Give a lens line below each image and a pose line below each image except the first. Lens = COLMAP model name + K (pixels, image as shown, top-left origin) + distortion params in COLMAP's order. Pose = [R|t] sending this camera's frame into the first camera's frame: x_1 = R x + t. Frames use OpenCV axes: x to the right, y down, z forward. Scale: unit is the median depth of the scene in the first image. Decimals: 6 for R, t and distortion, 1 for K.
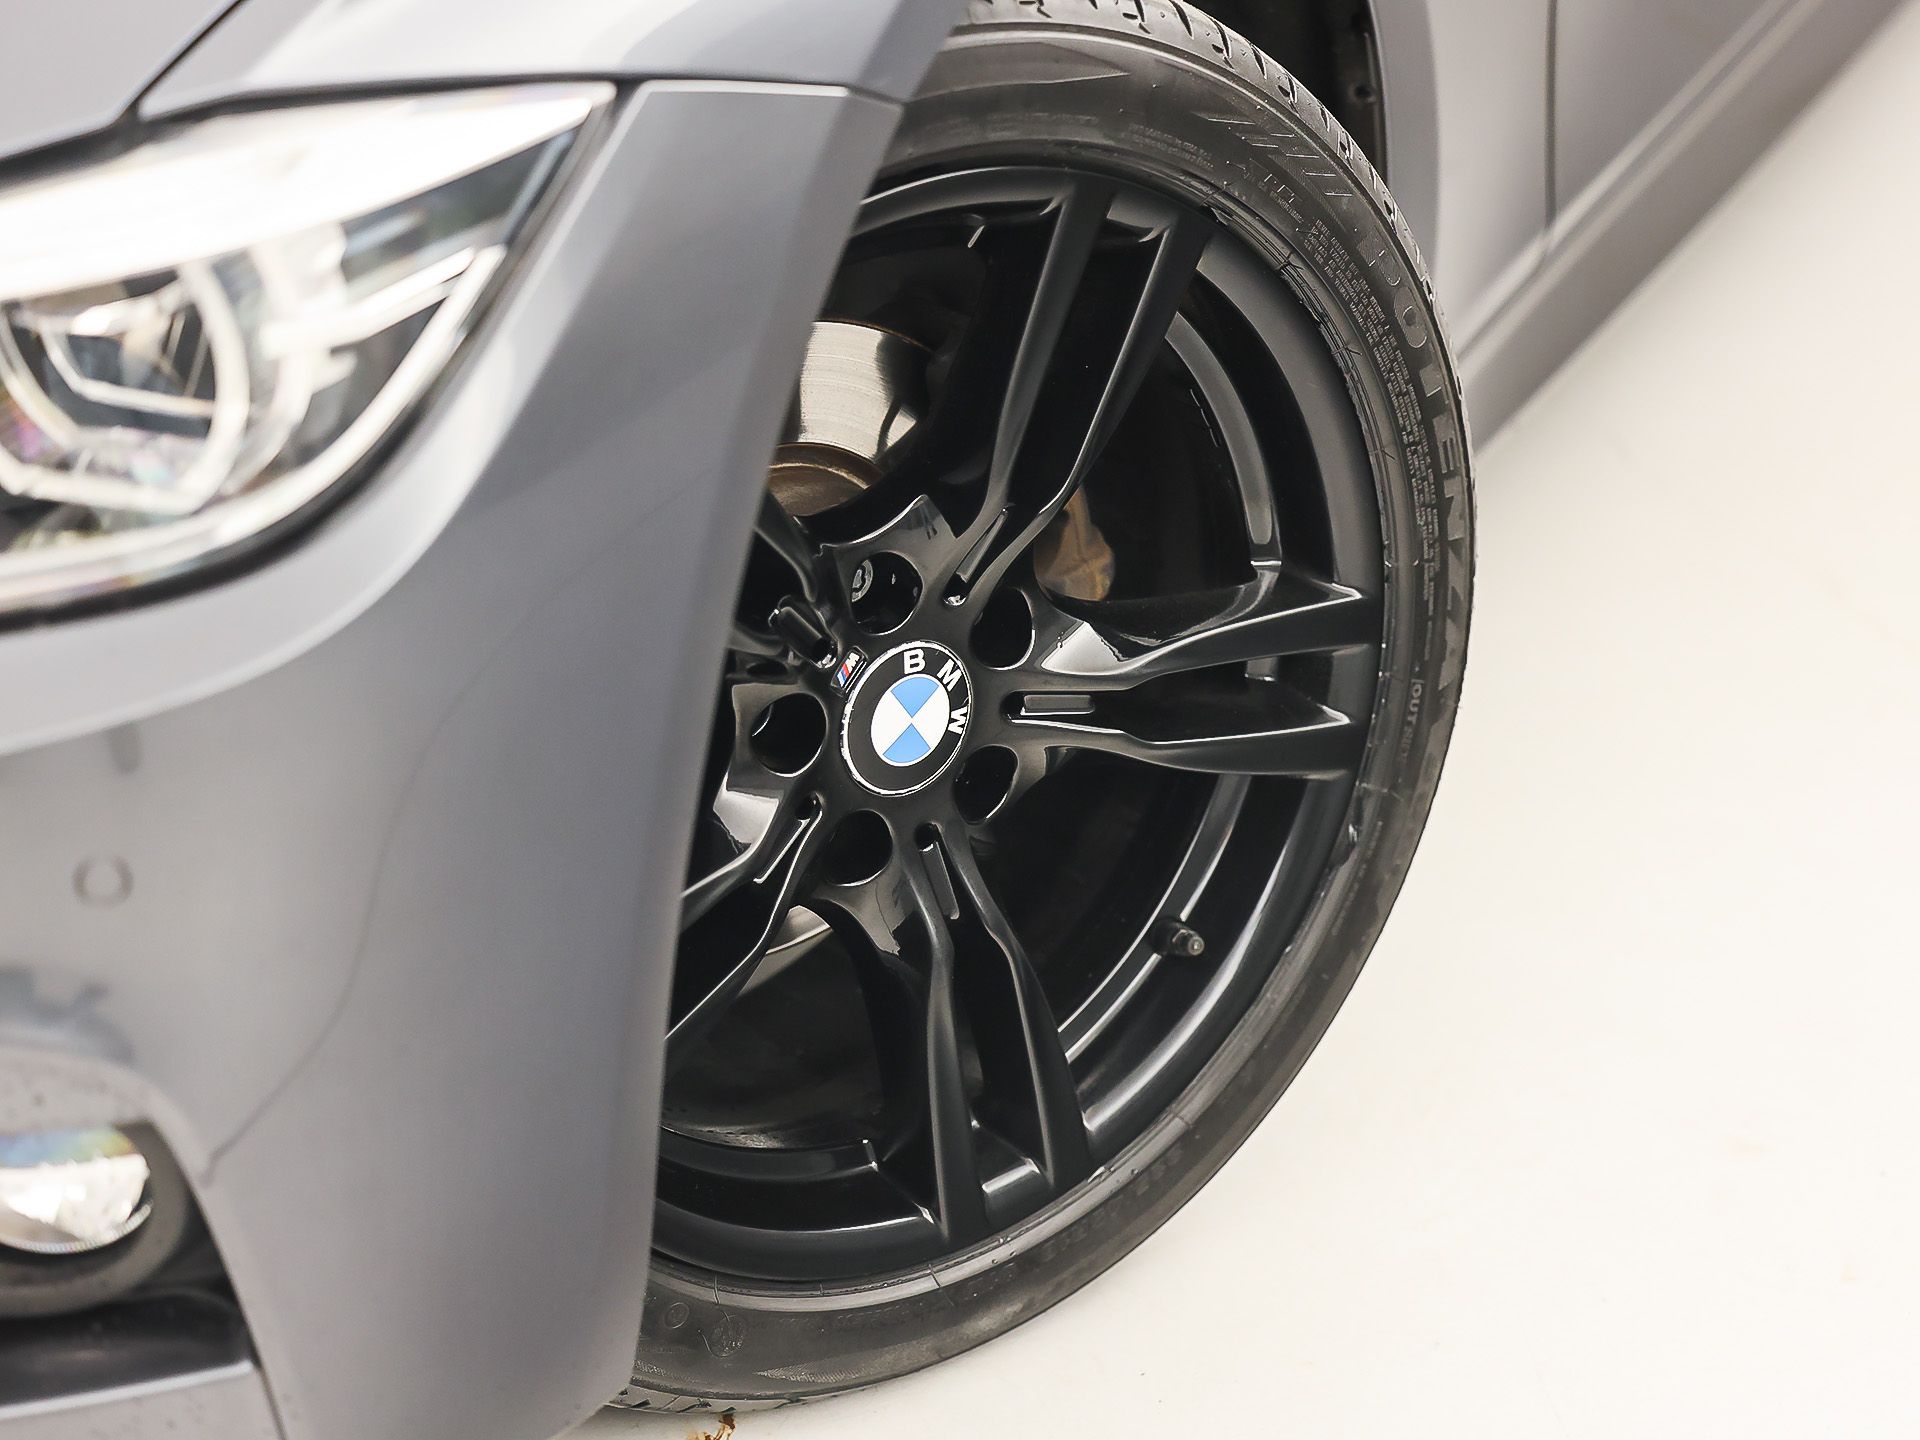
lens RADIAL K [[4728.5, 0, 963.1], [0, 4728.5, 722.8], [0, 0, 1]] dist [-0.081152, 0.000000]
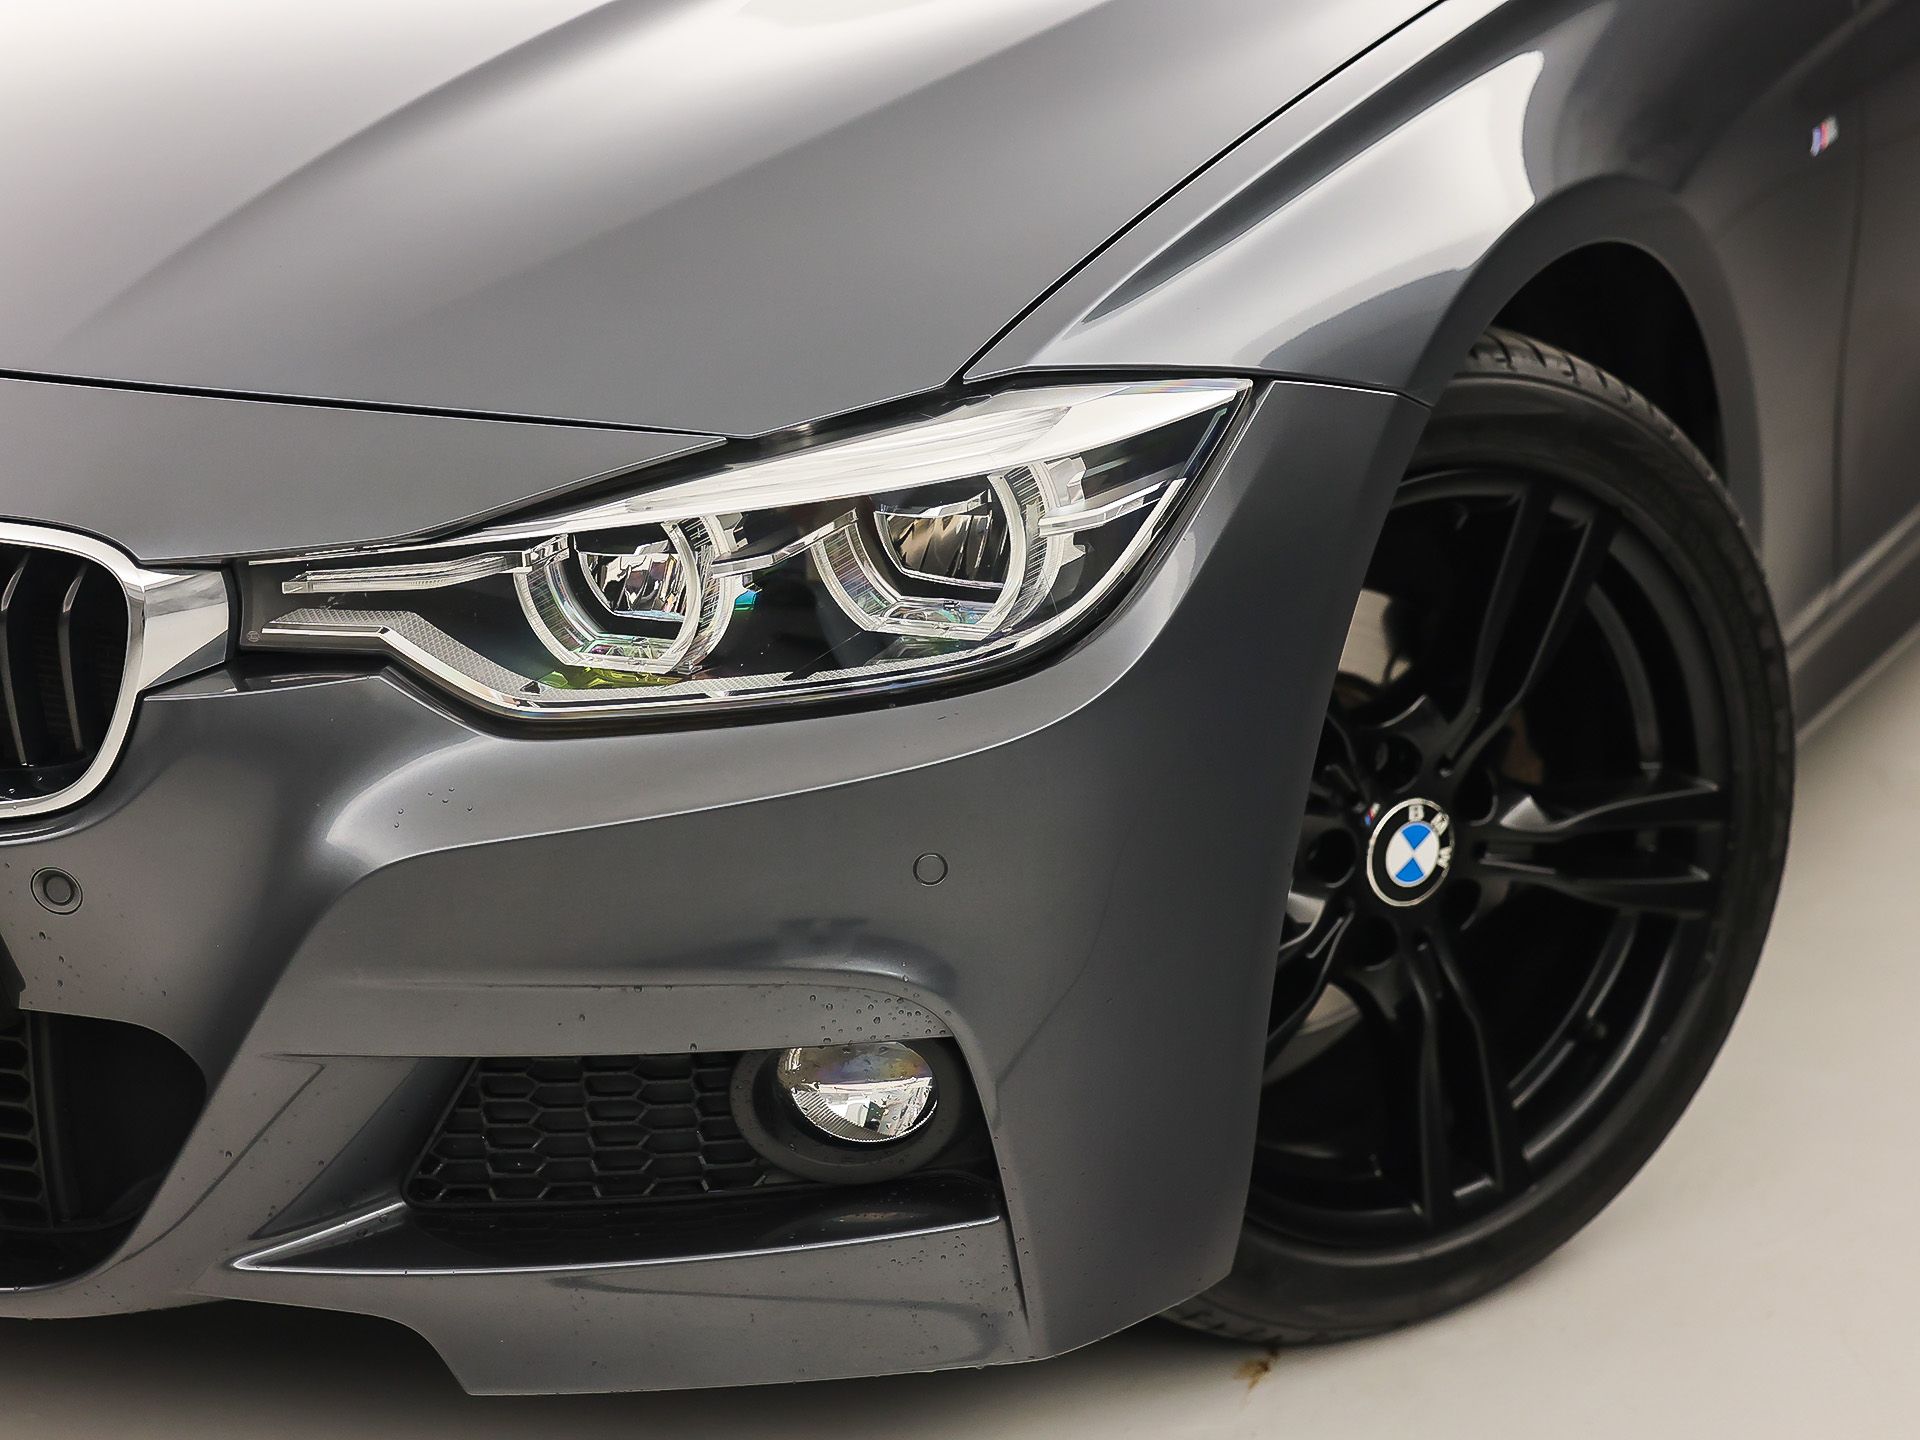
lens RADIAL K [[4220.3, 0, 956.9], [0, 4220.3, 717.3], [0, 0, 1]] dist [-0.220636, 0.000000]
pose [[0.997680, 0.011008, -0.067183, -0.064054], [-0.020053, 0.990575, -0.135494, 0.135137], [0.065059, 0.136527, 0.988498, -0.291848]]
